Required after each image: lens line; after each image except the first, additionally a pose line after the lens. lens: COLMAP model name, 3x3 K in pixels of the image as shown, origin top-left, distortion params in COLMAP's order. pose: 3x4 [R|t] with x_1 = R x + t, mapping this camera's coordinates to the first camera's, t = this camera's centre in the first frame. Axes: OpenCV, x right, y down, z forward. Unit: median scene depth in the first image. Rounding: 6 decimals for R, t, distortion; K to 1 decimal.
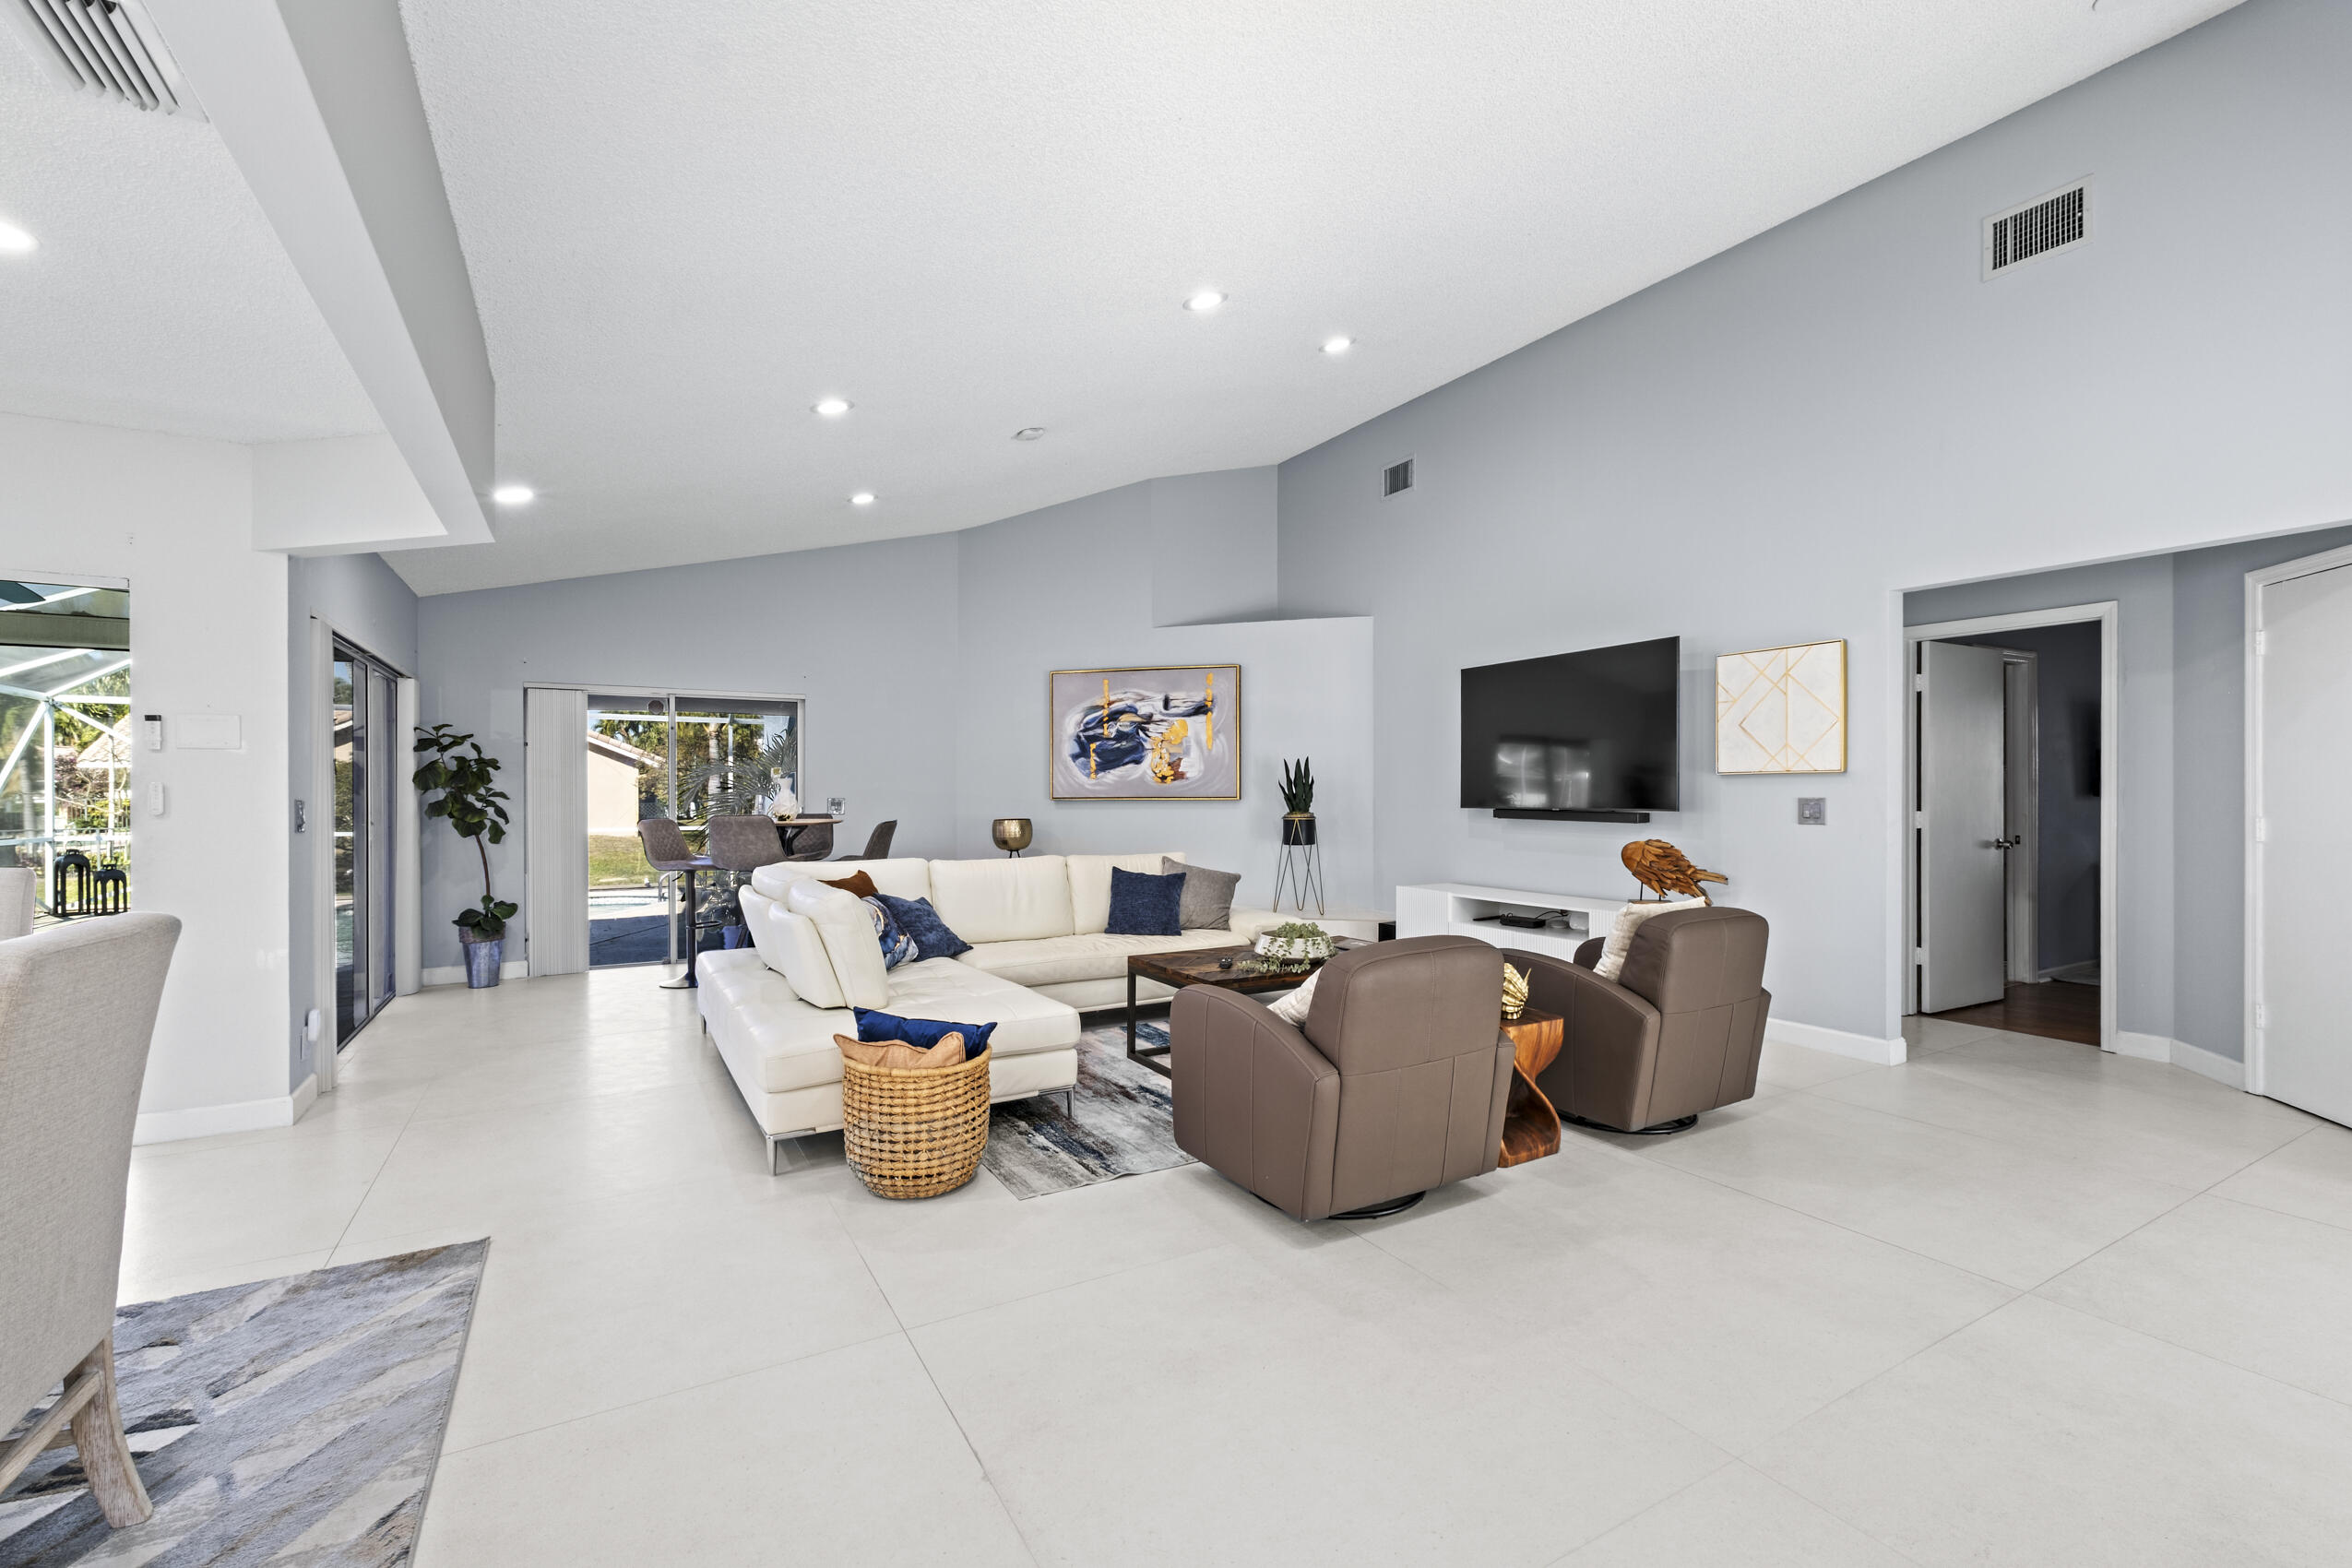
lens RADIAL K [[1011.5, 0, 1176.0], [0, 1011.5, 784.0], [0, 0, 1]] dist [0.001812, 0.000439]
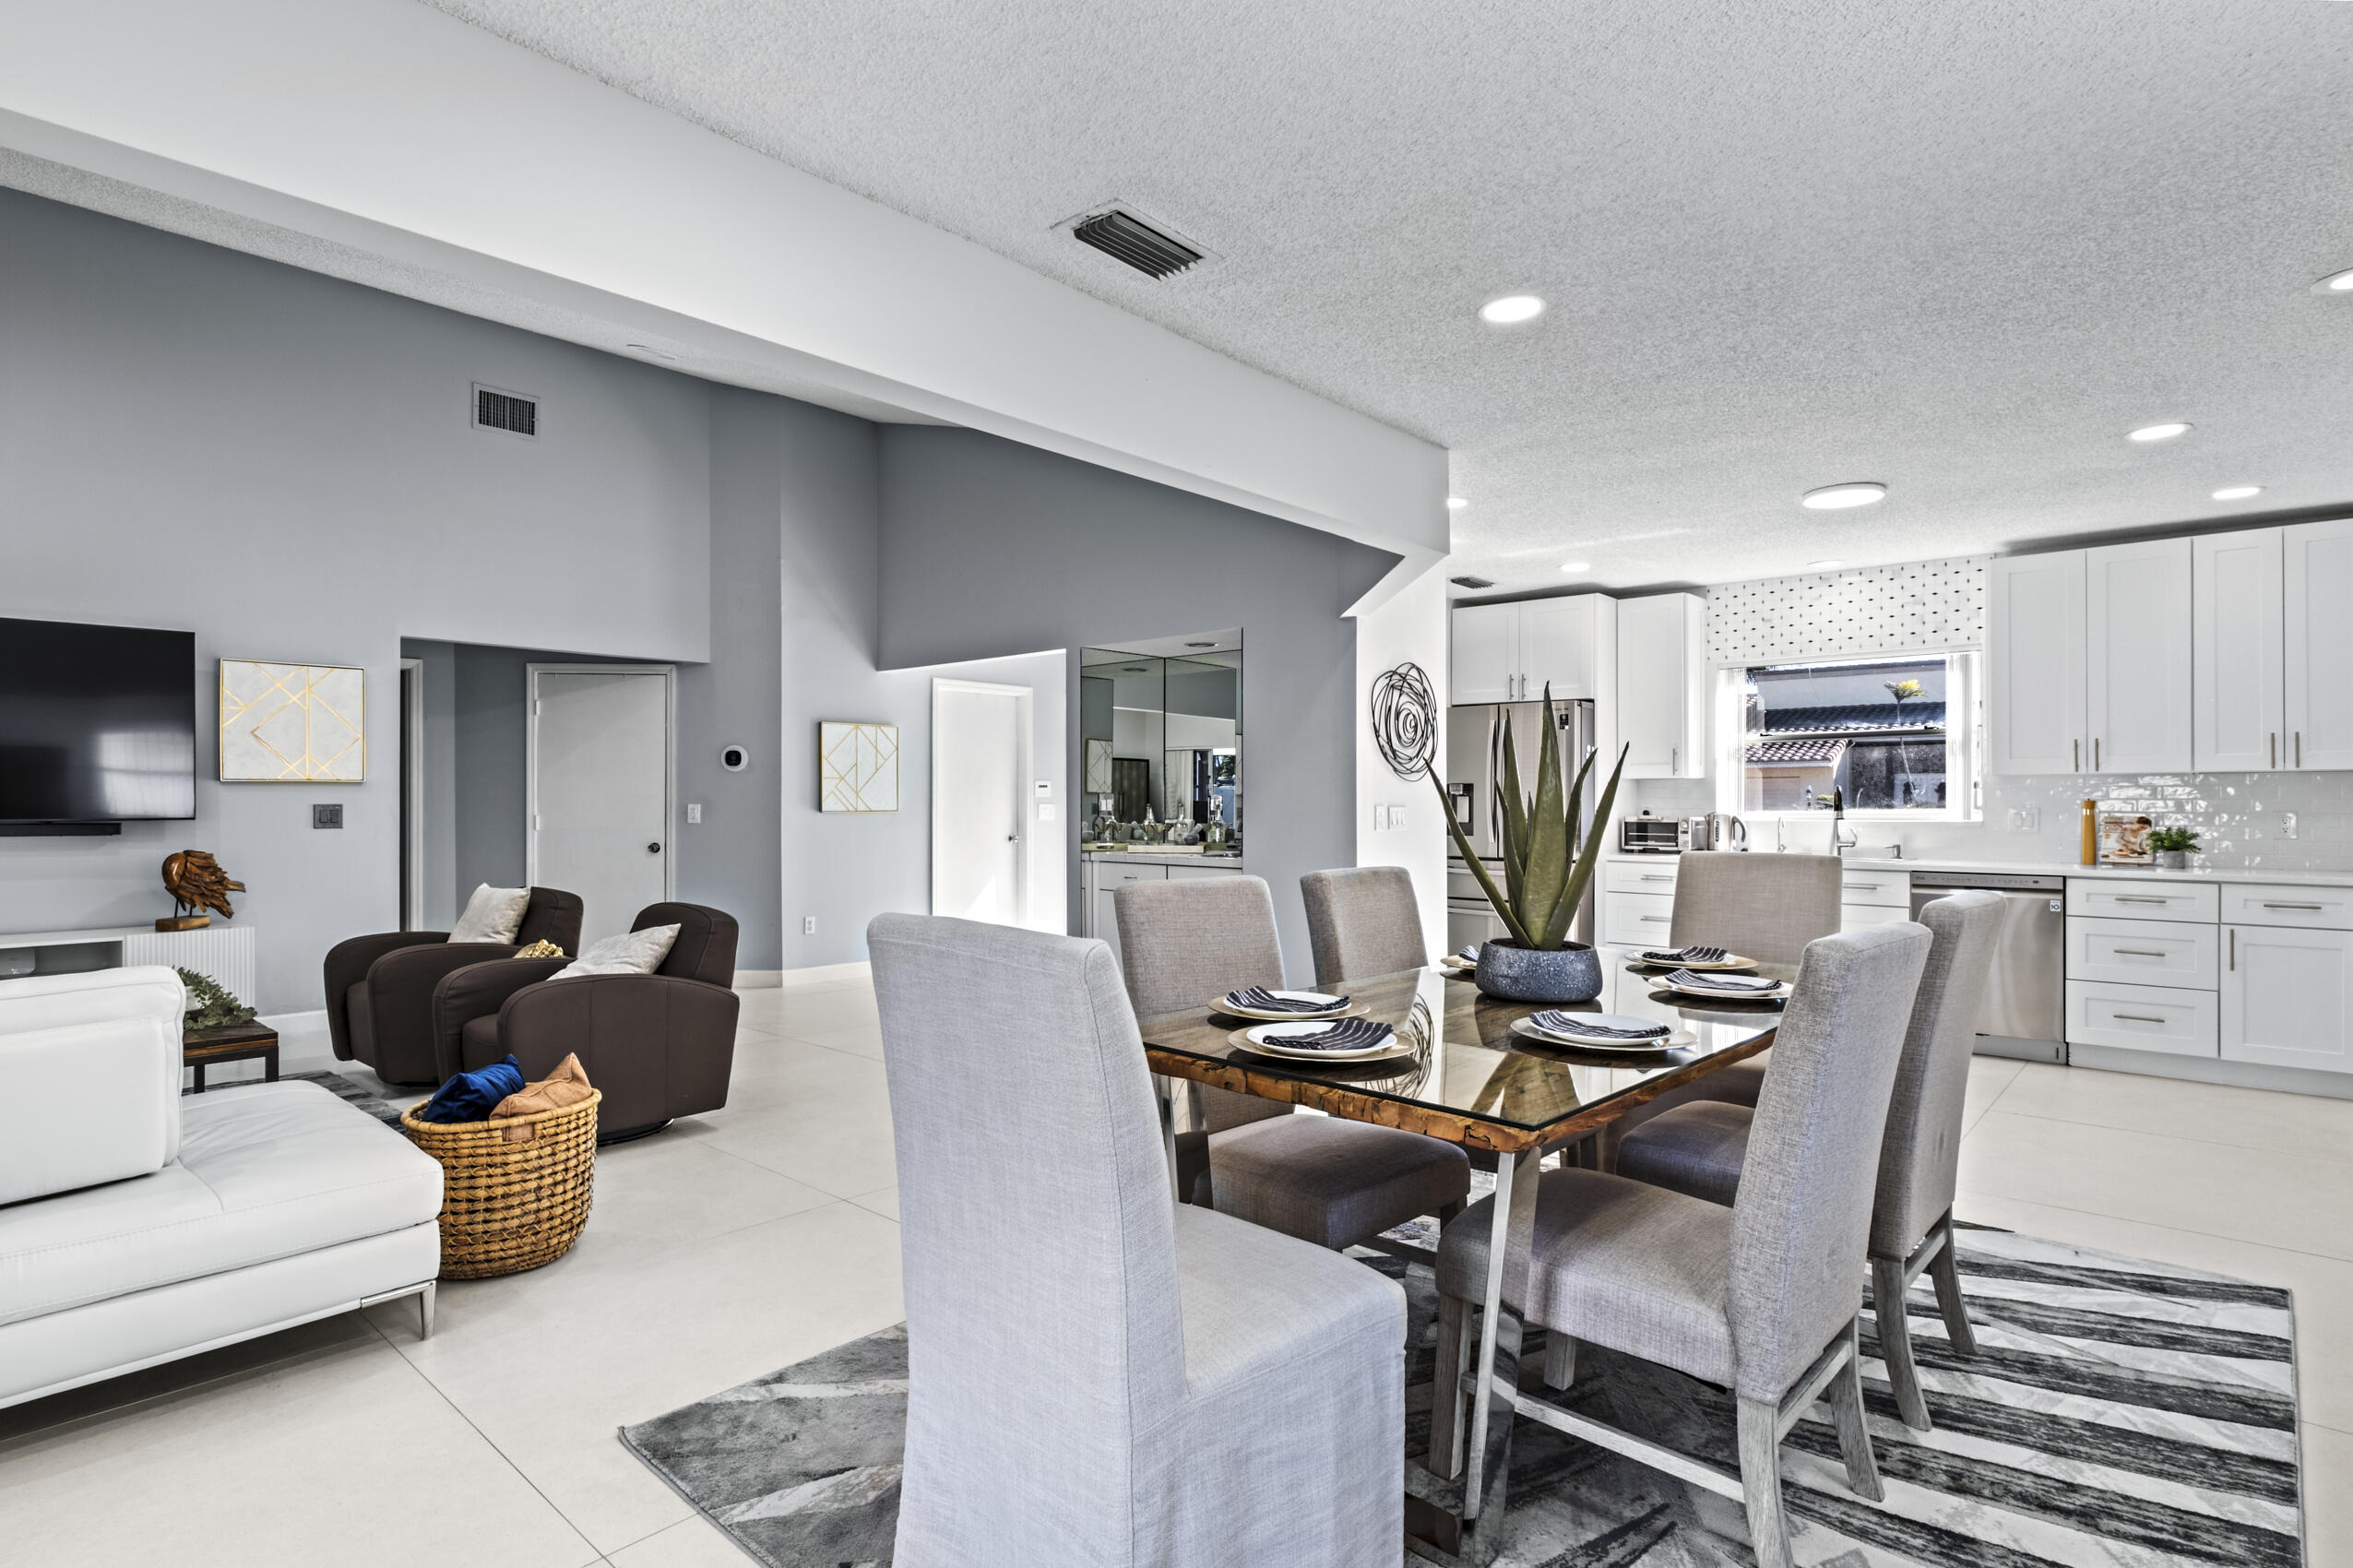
lens RADIAL K [[1247.1, 0, 1183.9], [0, 1247.1, 822.6], [0, 0, 1]] dist [-0.001203, -0.000093]
pose [[-0.316225, -0.016211, 0.948546, -0.583226], [-0.008158, 0.999863, 0.014368, 0.003716], [-0.948649, -0.003195, -0.316314, 0.324631]]
